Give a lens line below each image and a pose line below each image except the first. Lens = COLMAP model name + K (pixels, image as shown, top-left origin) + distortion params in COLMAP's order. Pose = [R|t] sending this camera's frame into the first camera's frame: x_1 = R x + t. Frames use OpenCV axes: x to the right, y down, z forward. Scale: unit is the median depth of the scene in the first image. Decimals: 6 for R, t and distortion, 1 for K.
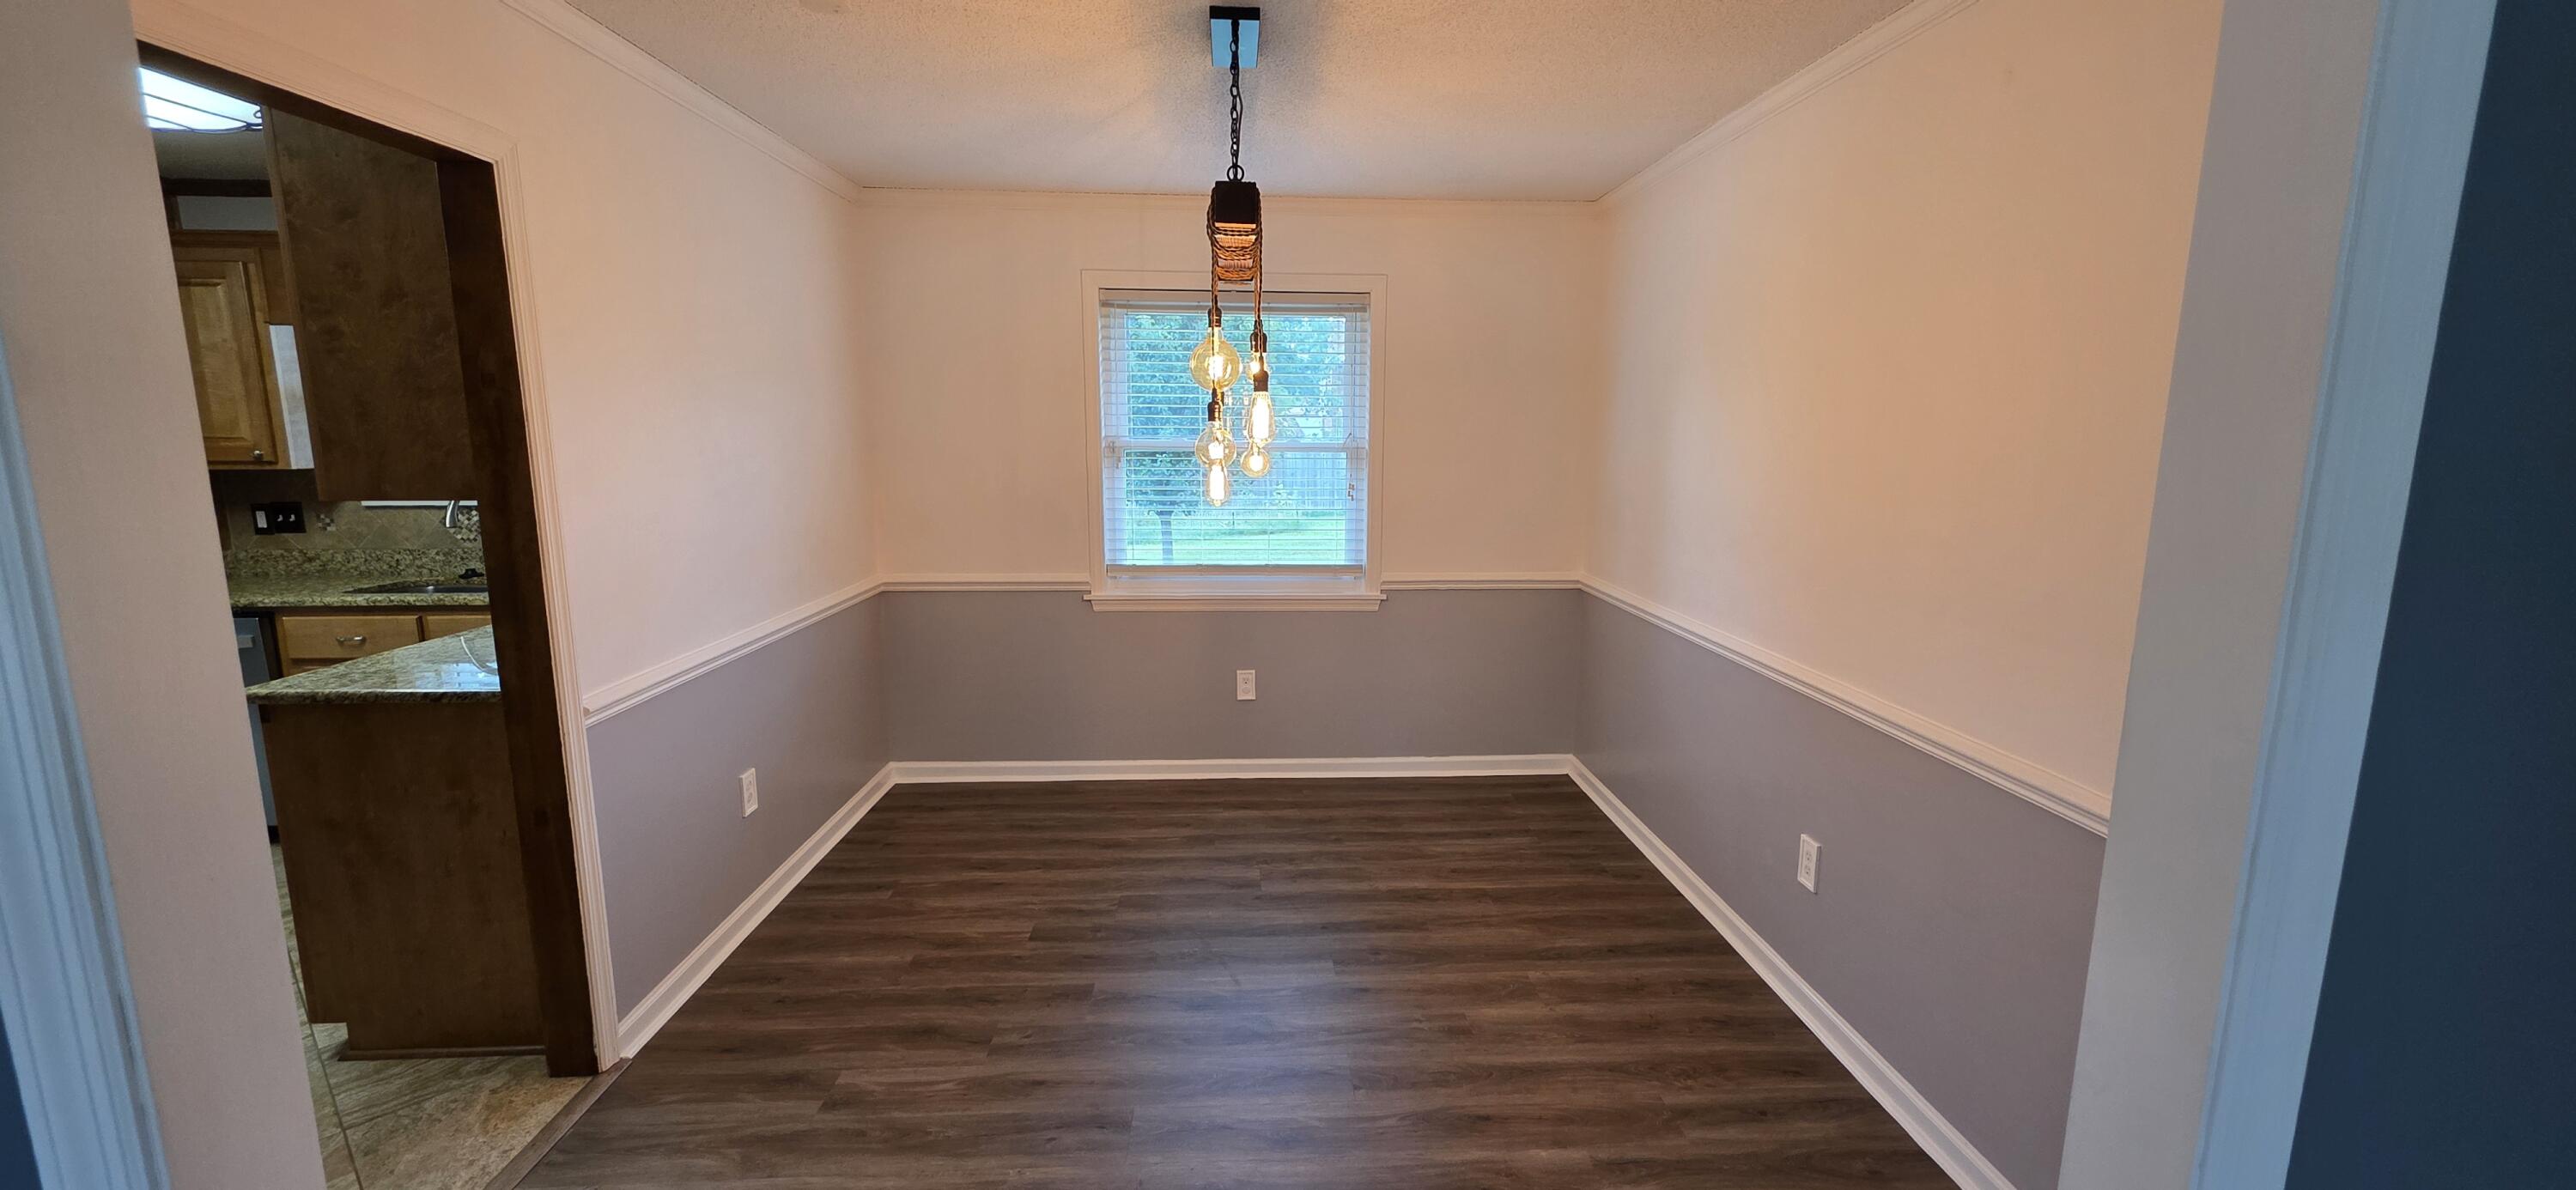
lens RADIAL K [[1022.2, 0, 1303.8], [0, 1022.2, 600.7], [0, 0, 1]] dist [0.004533, -0.000344]
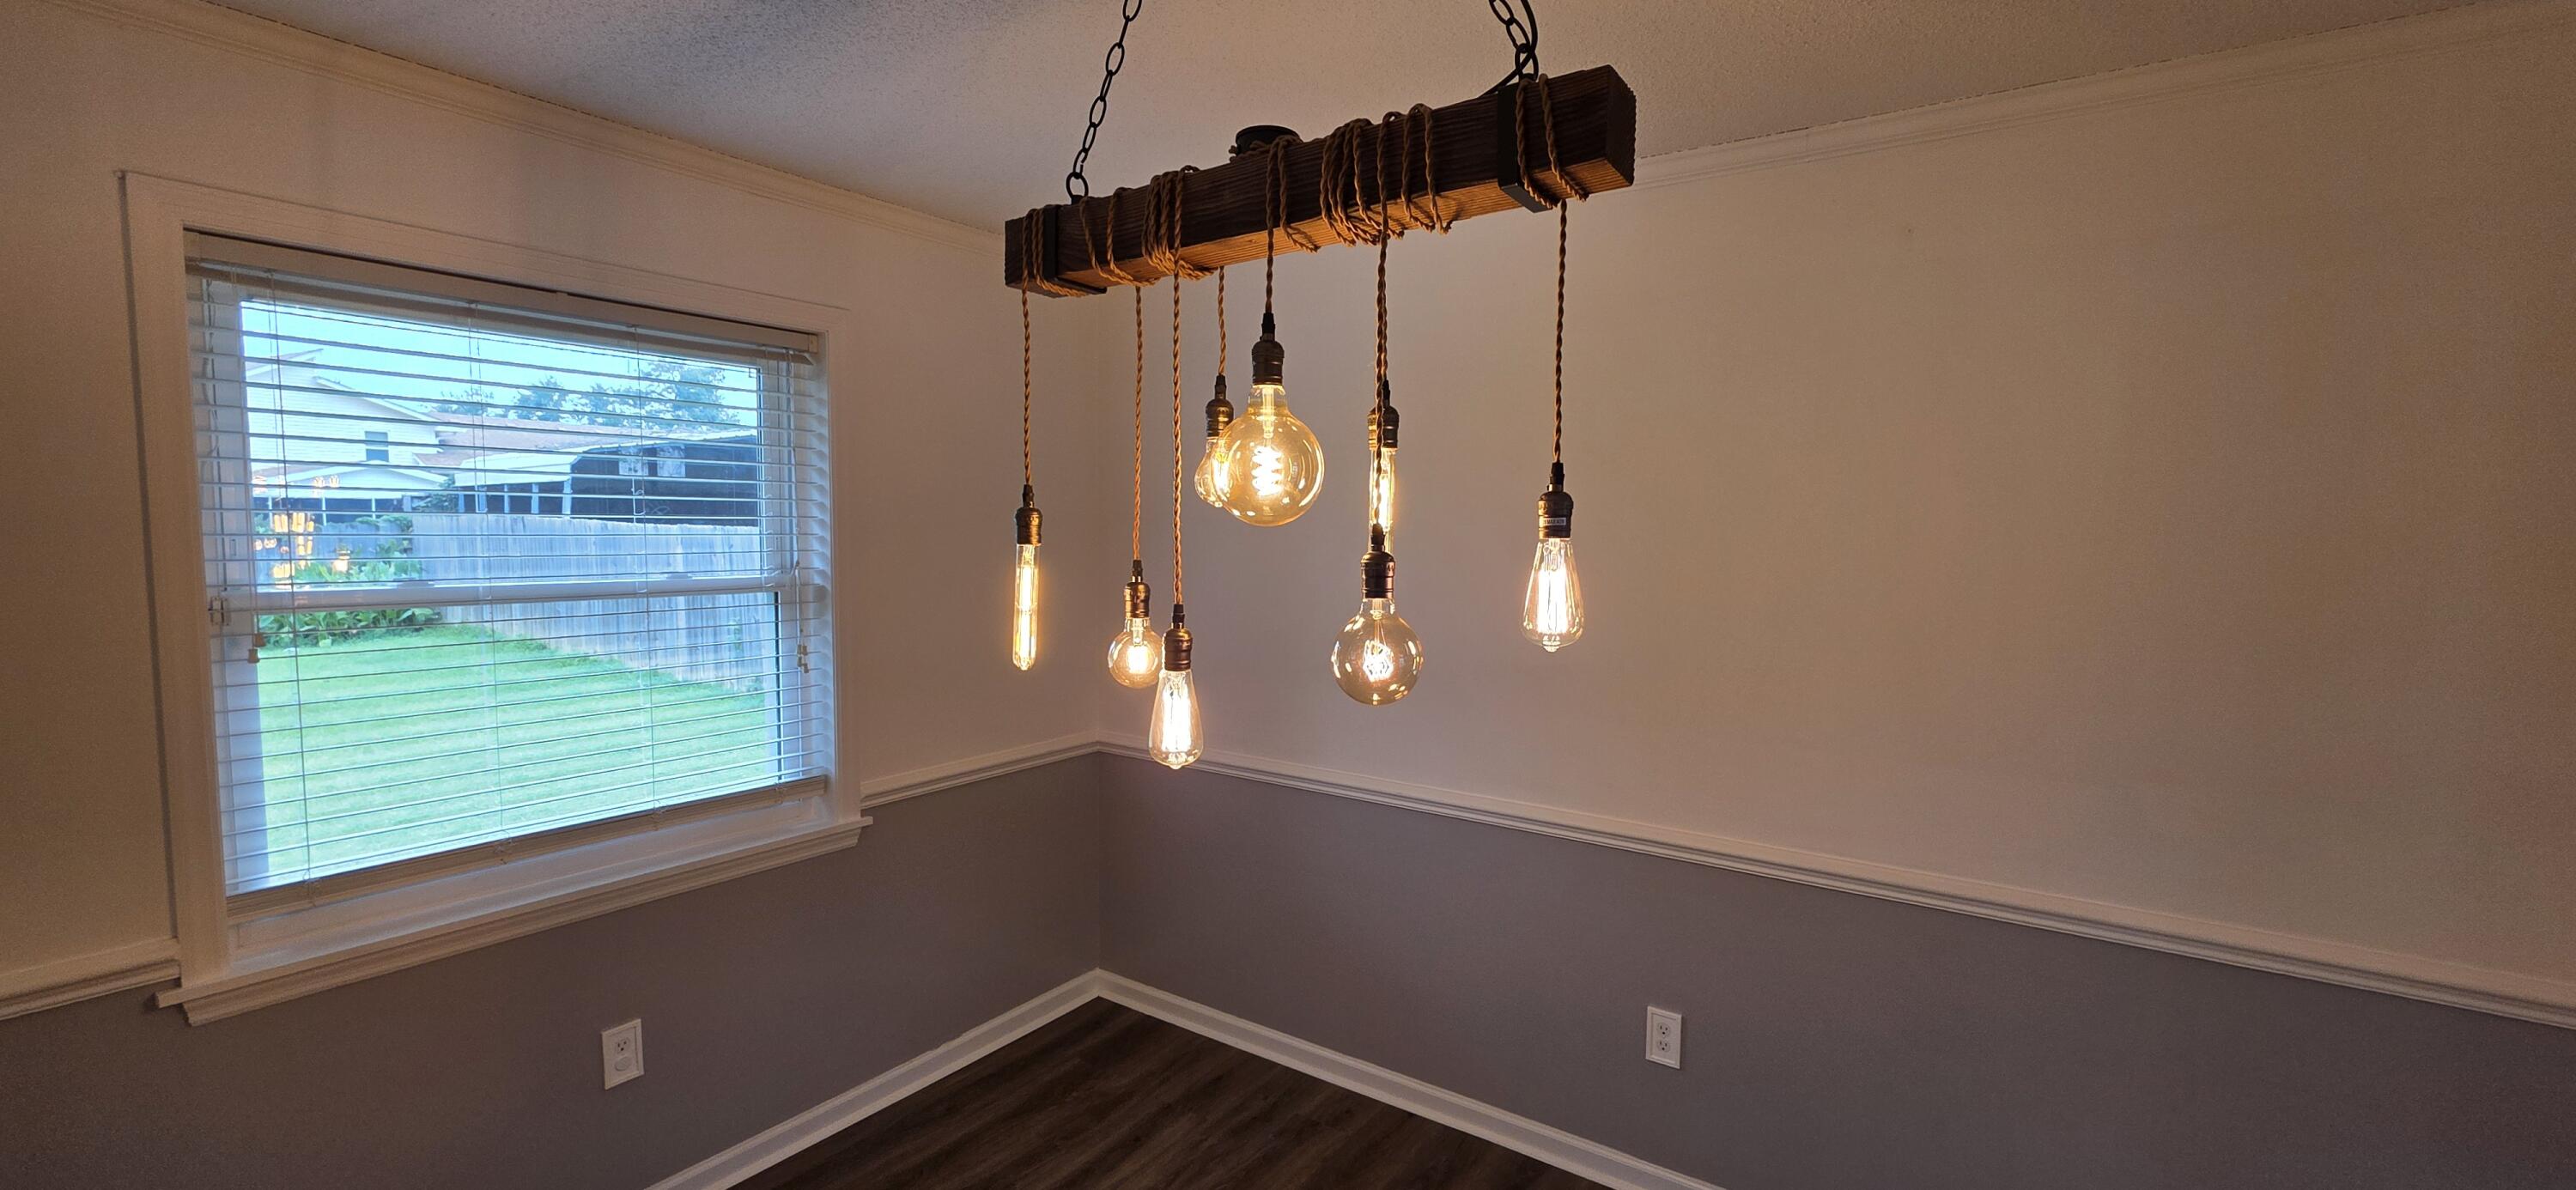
lens RADIAL K [[1022.2, 0, 1282.8], [0, 1022.2, 596.4], [0, 0, 1]] dist [0.004533, -0.000344]
pose [[0.612981, -0.056094, 0.788104, -0.305035], [0.124137, 0.991926, -0.025952, -0.112340], [-0.780285, 0.113741, 0.614994, 0.498755]]
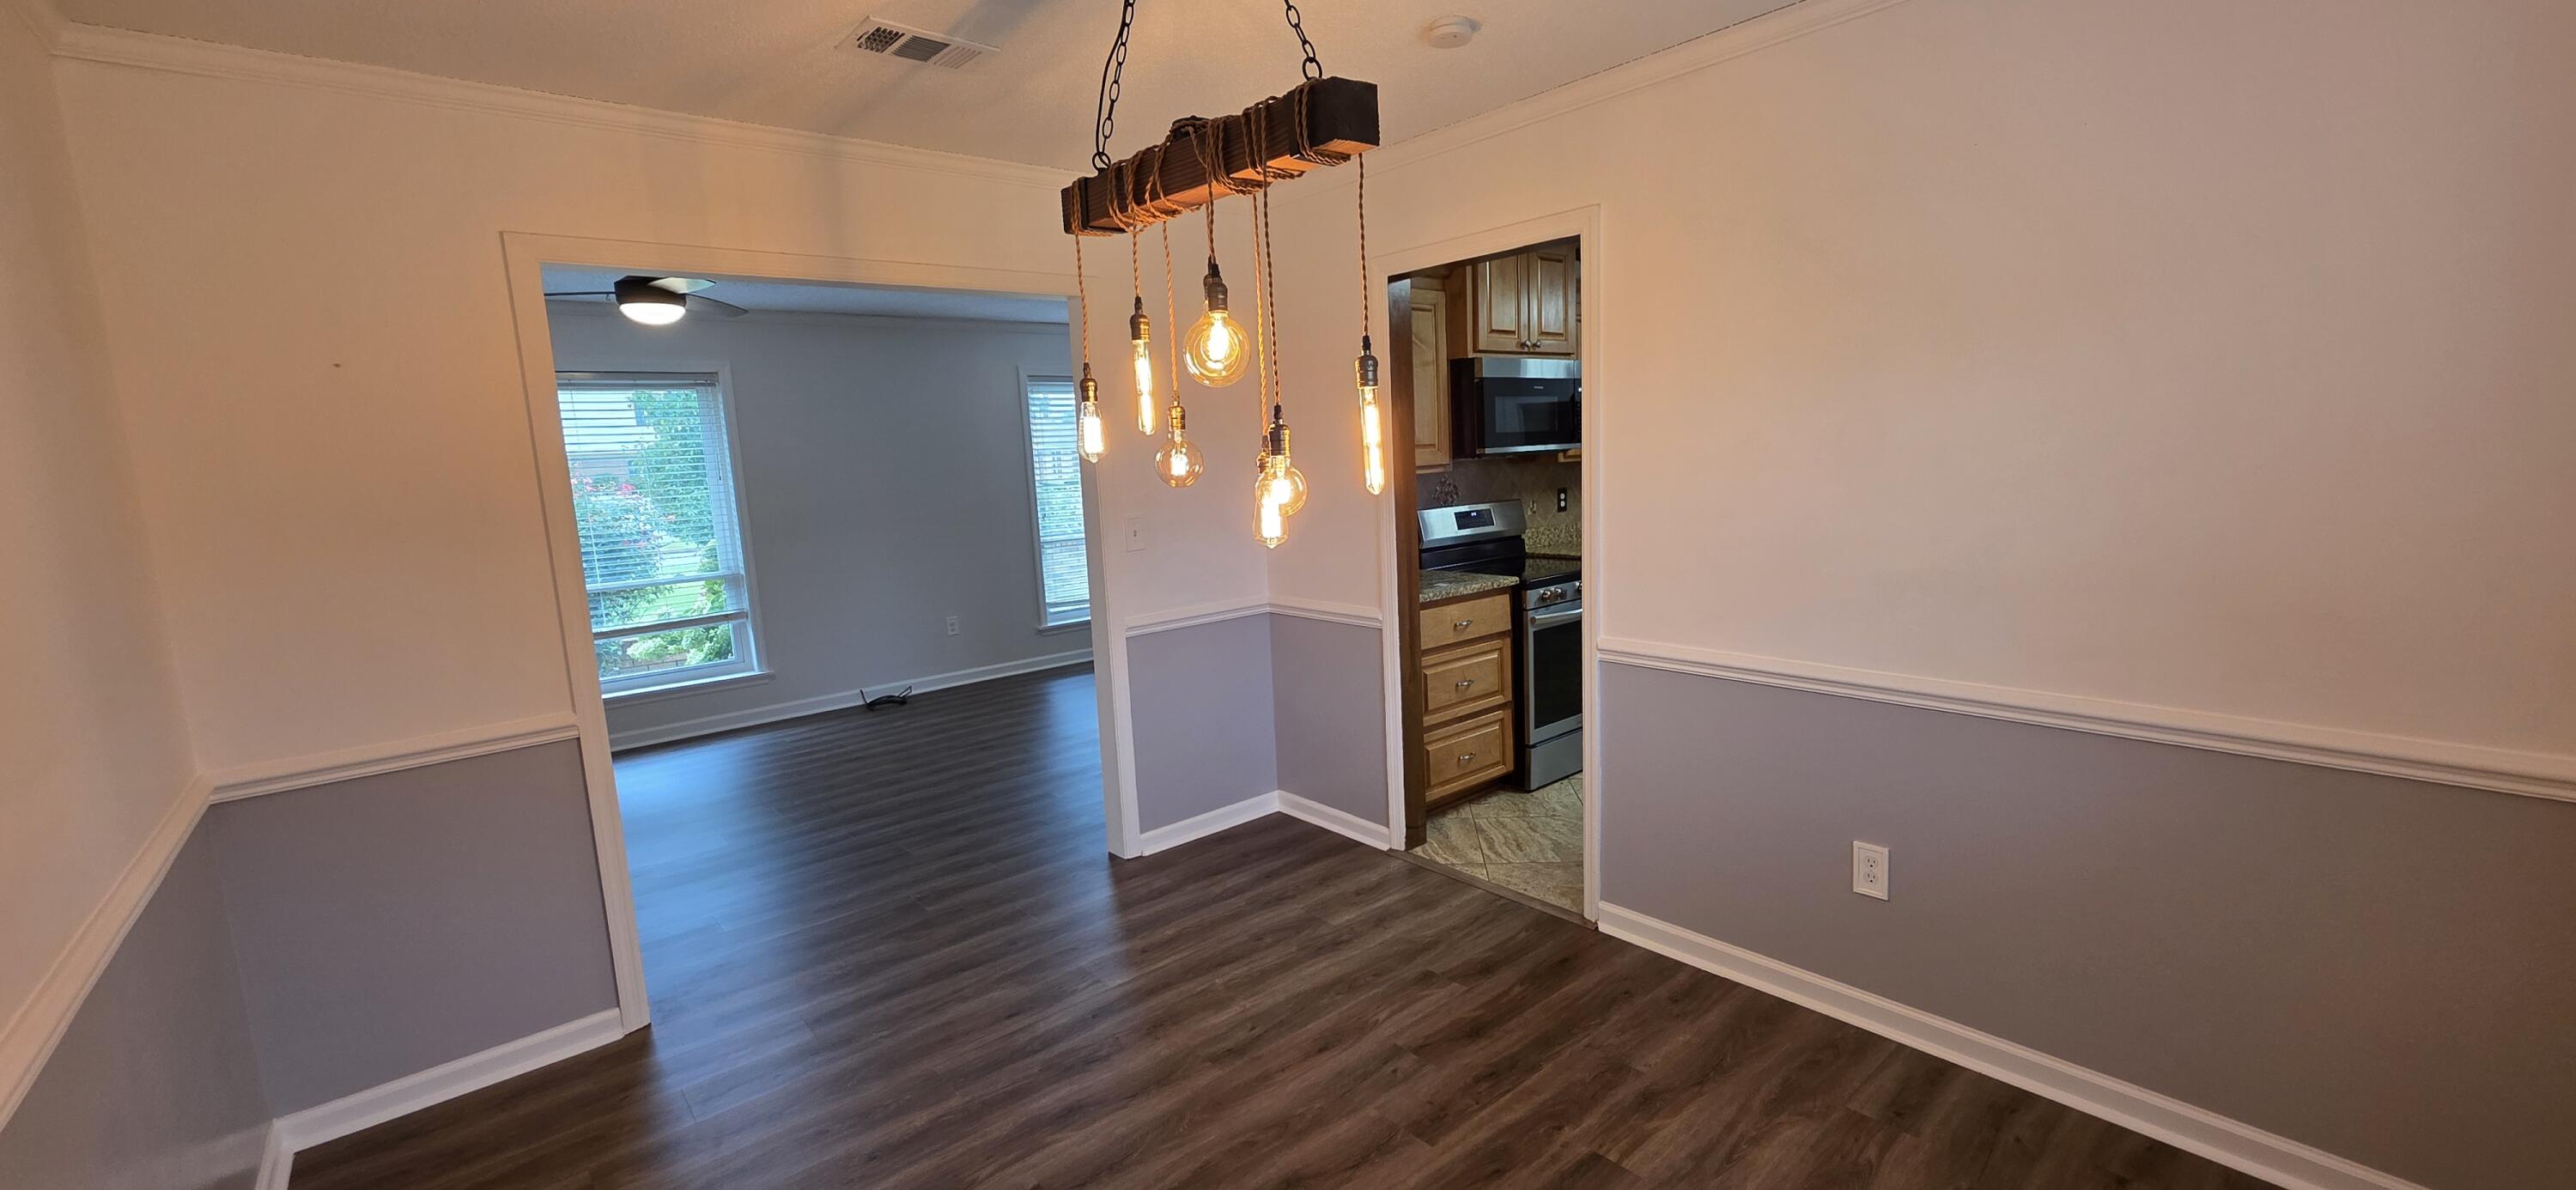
lens RADIAL K [[1022.2, 0, 1290.7], [0, 1022.2, 580.7], [0, 0, 1]] dist [0.004533, -0.000344]
pose [[-0.804052, 0.105967, -0.585039, 0.227315], [-0.057744, 0.965420, 0.254226, -0.179705], [0.591748, 0.238193, -0.770129, 1.139326]]
